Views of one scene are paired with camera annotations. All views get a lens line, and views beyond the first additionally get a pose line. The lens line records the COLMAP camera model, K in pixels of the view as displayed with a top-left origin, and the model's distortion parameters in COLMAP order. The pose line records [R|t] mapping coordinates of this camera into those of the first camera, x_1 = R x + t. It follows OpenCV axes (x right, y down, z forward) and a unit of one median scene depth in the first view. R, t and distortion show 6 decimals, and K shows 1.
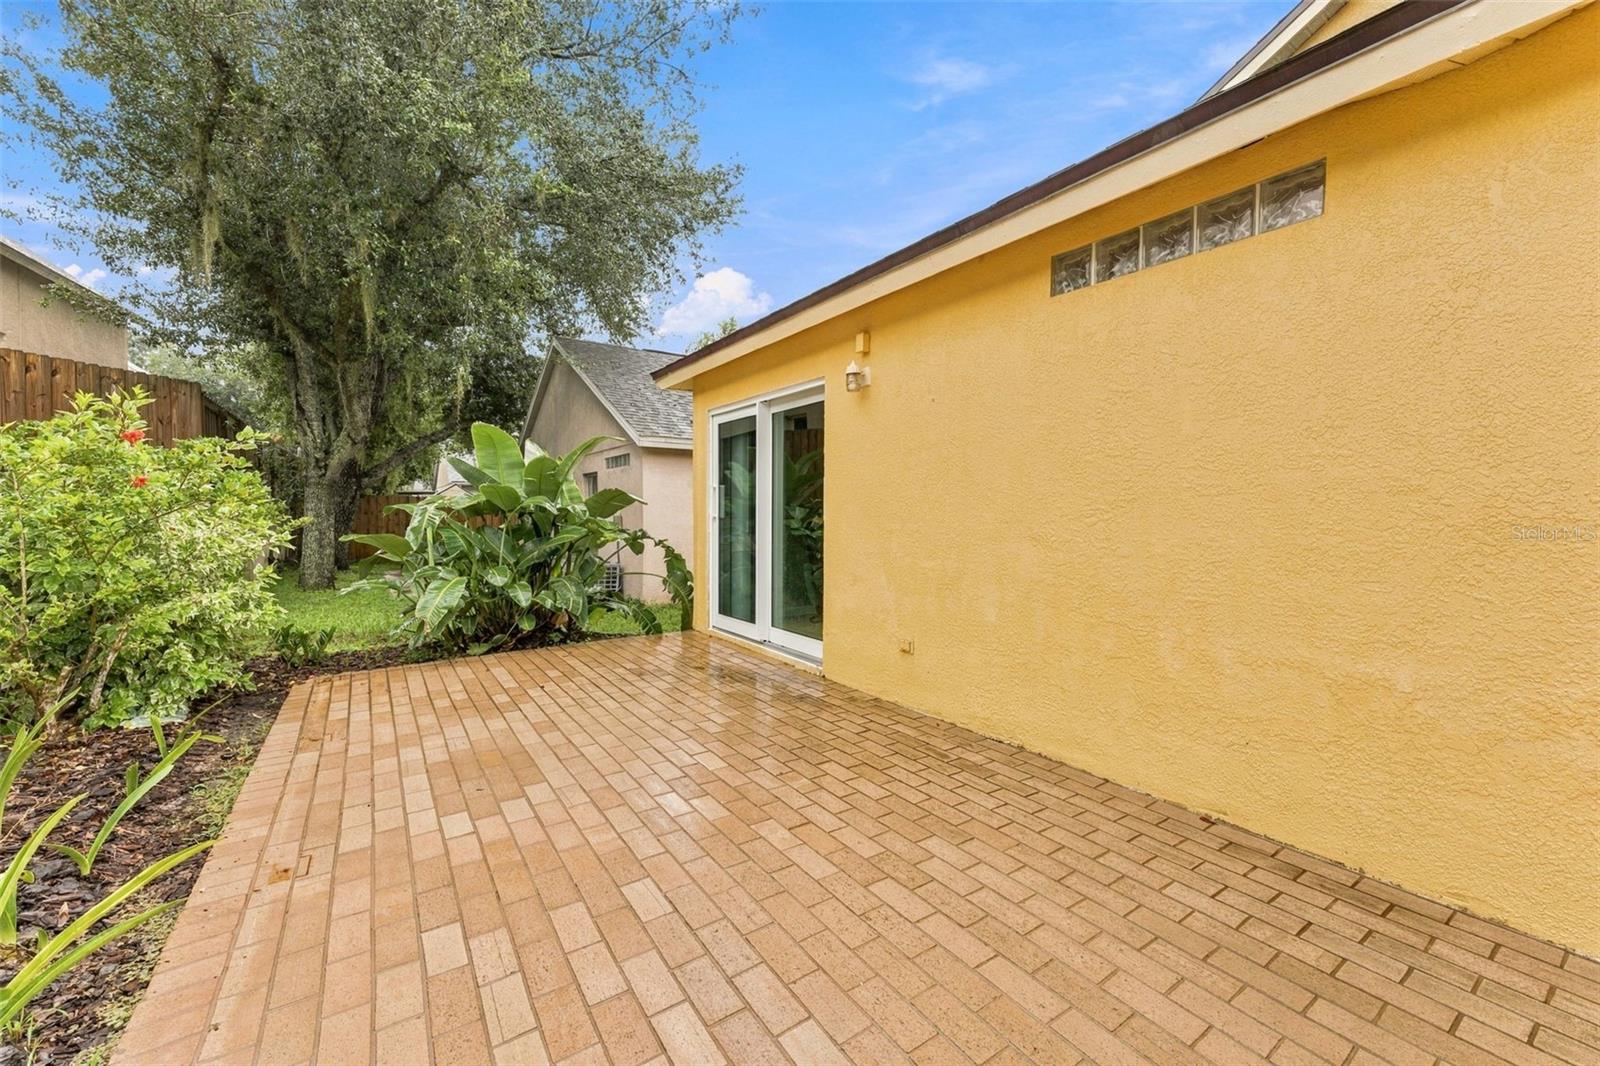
lens RADIAL K [[649.4, 0, 800.0], [0, 649.4, 533.0], [0, 0, 1]] dist [-0.000203, -0.000286]
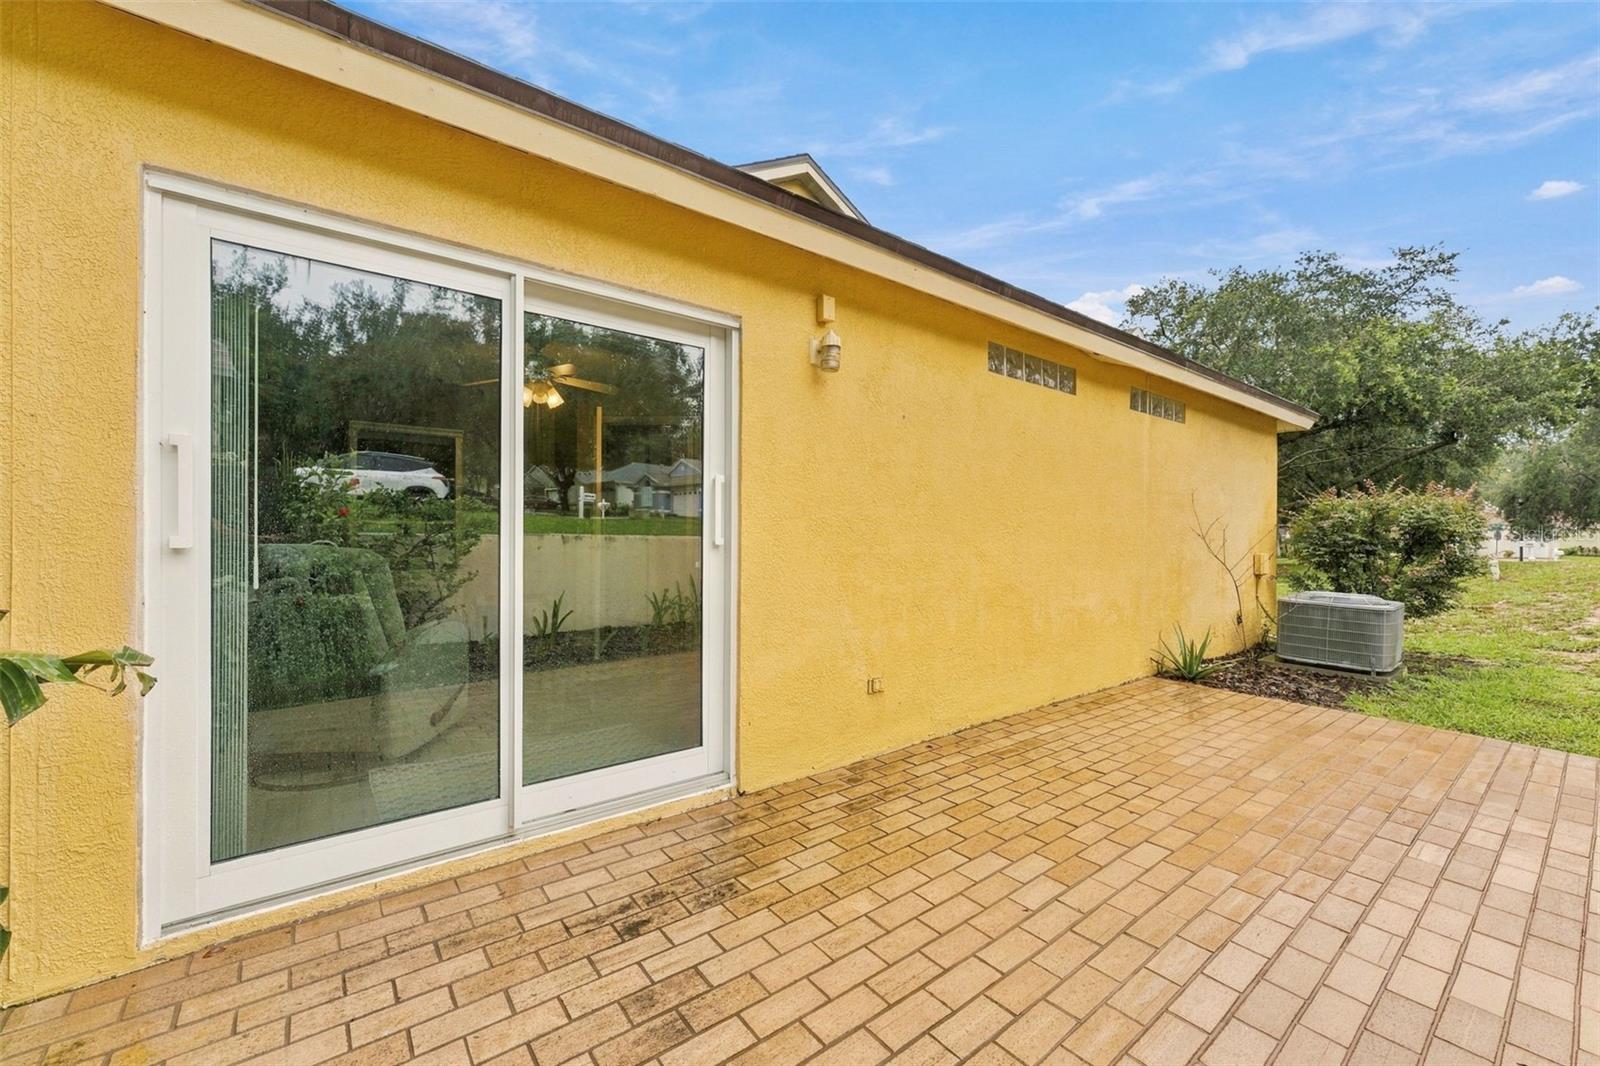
lens RADIAL K [[649.4, 0, 800.0], [0, 649.4, 533.0], [0, 0, 1]] dist [-0.000203, -0.000286]
pose [[-0.088713, -0.009159, 0.996015, -0.871839], [0.018699, 0.999766, 0.010859, -0.055501], [-0.995882, 0.019588, -0.088521, 1.464002]]
